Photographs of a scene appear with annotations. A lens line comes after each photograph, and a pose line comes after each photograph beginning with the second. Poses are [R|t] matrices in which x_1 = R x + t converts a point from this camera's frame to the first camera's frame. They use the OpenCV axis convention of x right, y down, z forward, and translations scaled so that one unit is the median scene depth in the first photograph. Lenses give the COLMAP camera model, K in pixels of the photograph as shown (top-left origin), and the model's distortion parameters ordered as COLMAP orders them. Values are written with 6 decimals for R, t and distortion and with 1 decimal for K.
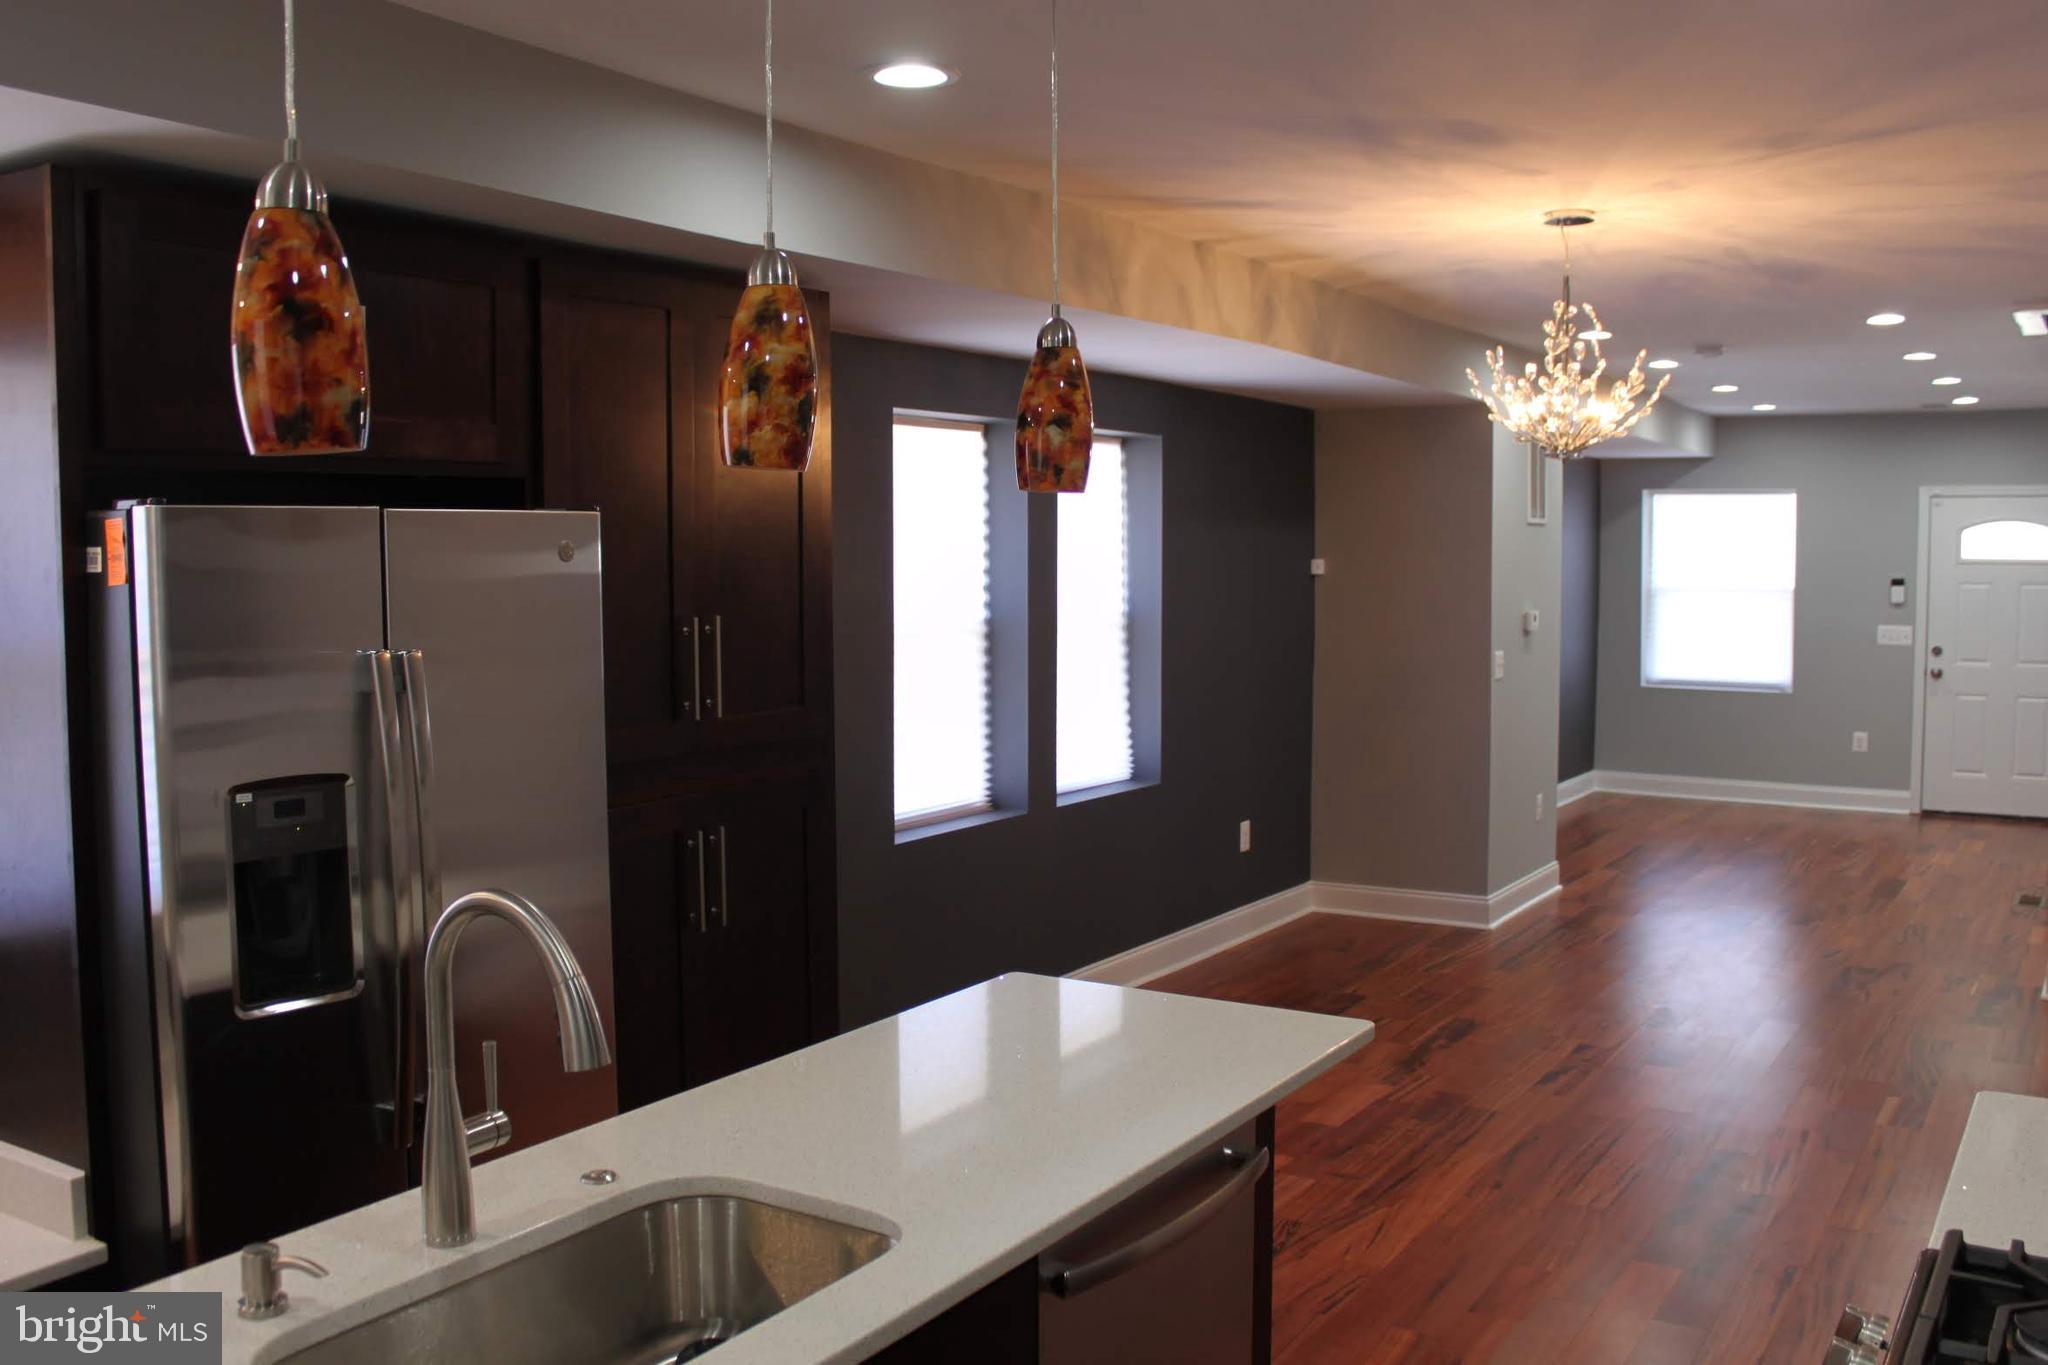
lens RADIAL K [[1820.1, 0, 1031.9], [0, 1820.1, 681.6], [0, 0, 1]] dist [-0.142902, 0.110623]
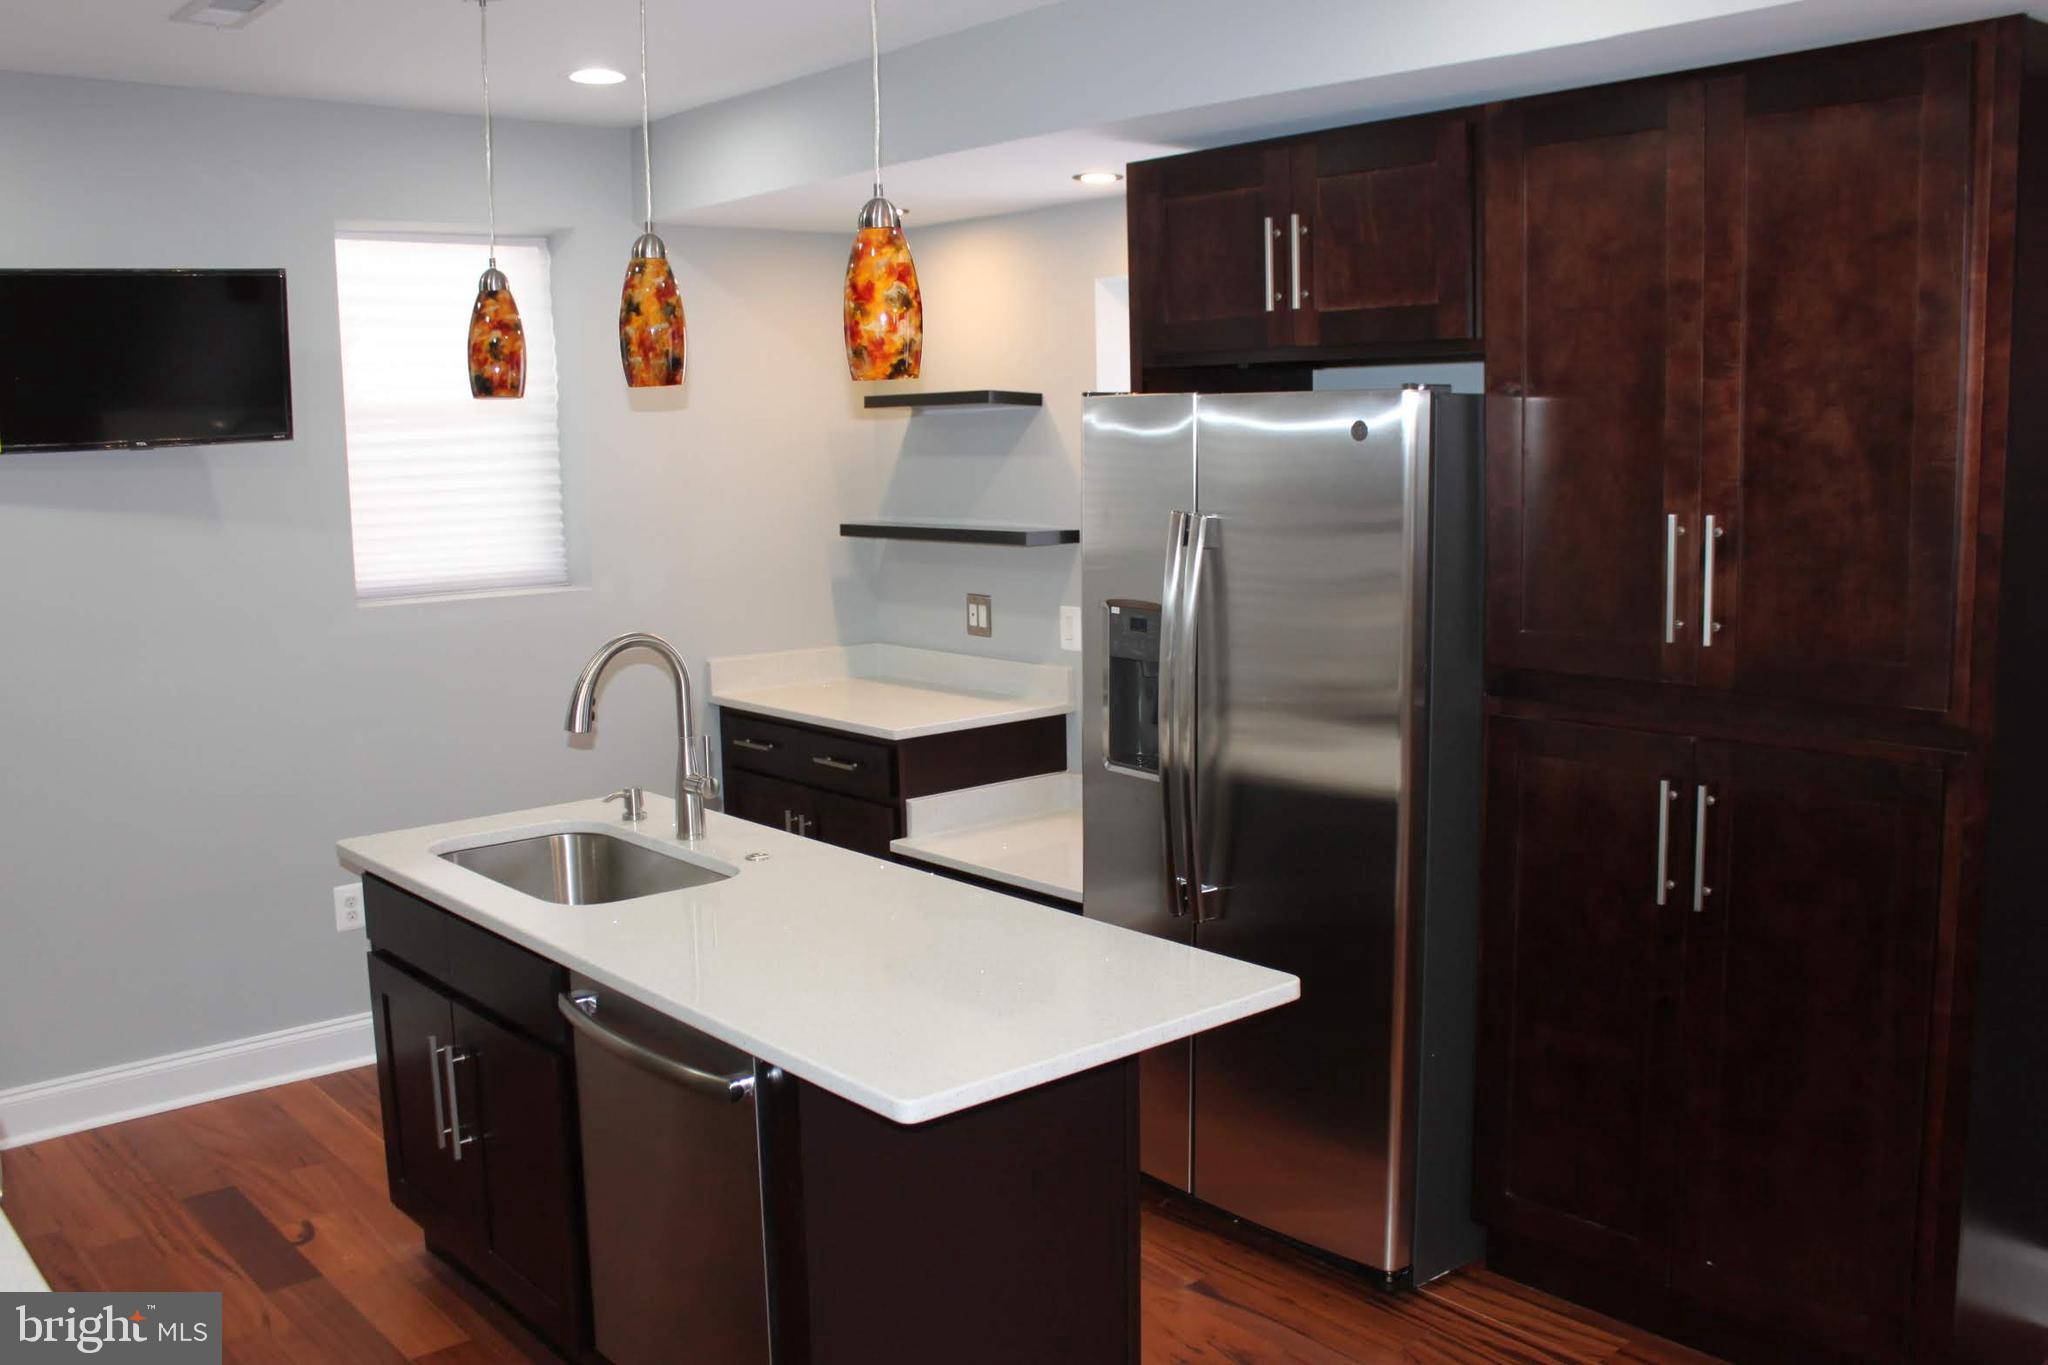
lens RADIAL K [[1798.5, 0, 1021.0], [0, 1798.5, 664.5], [0, 0, 1]] dist [-0.129413, 0.099511]
pose [[-0.302204, 0.129813, -0.944363, 0.394253], [-0.054785, 0.986681, 0.153162, -0.044646], [0.951667, 0.098023, -0.291068, 0.588558]]
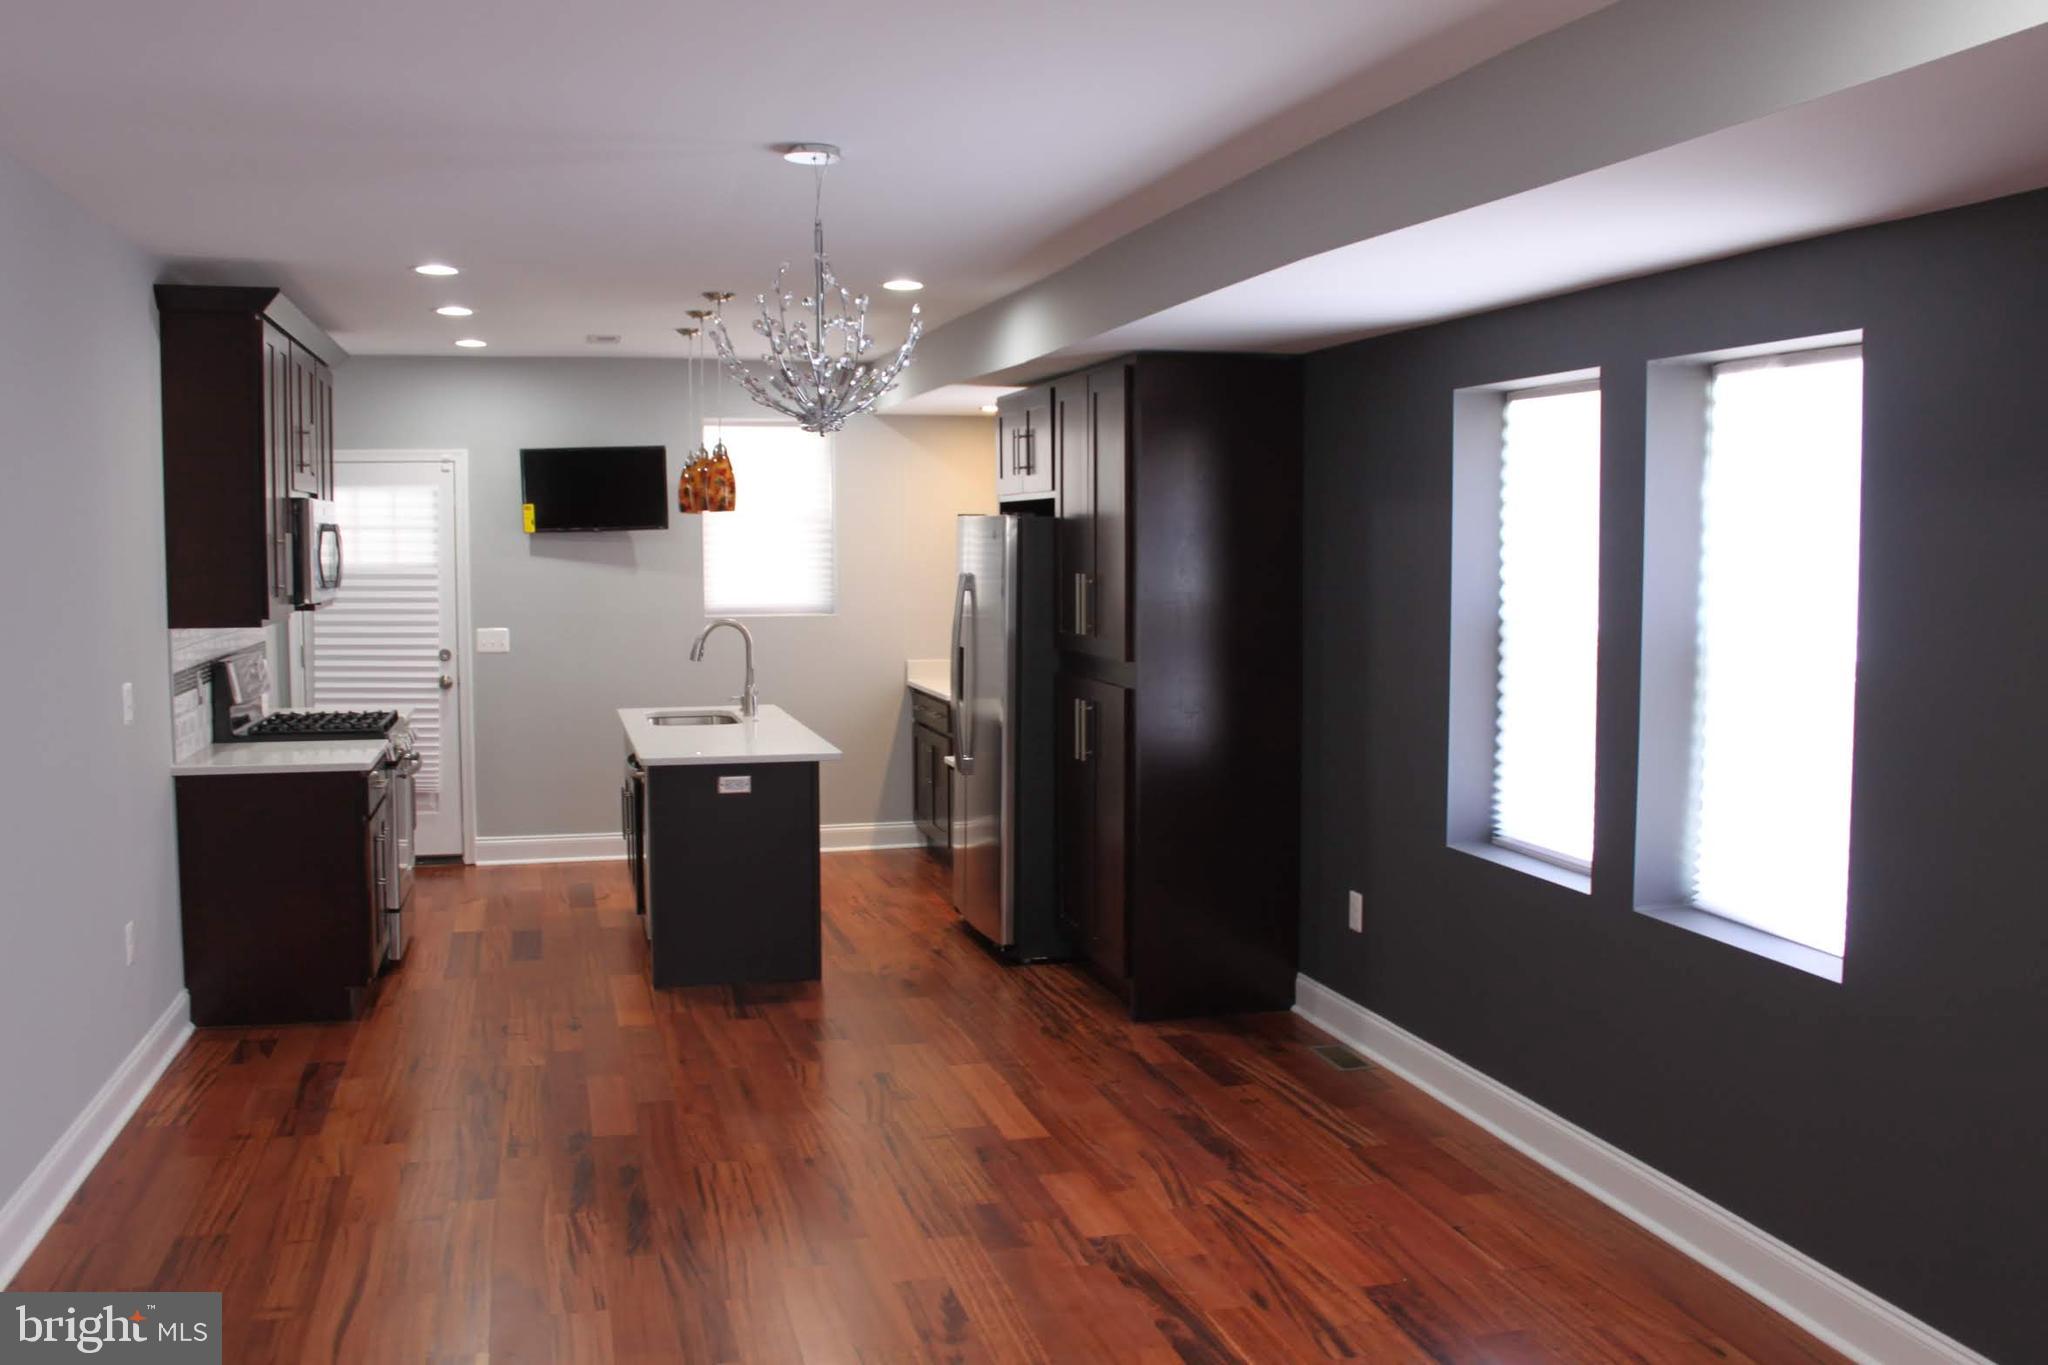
lens RADIAL K [[1820.1, 0, 1039.5], [0, 1820.1, 675.1], [0, 0, 1]] dist [-0.142902, 0.110623]
pose [[-0.674296, 0.056384, -0.736305, 0.684869], [-0.057091, 0.990116, 0.128103, -0.097803], [0.736251, 0.128416, -0.664413, 1.309640]]
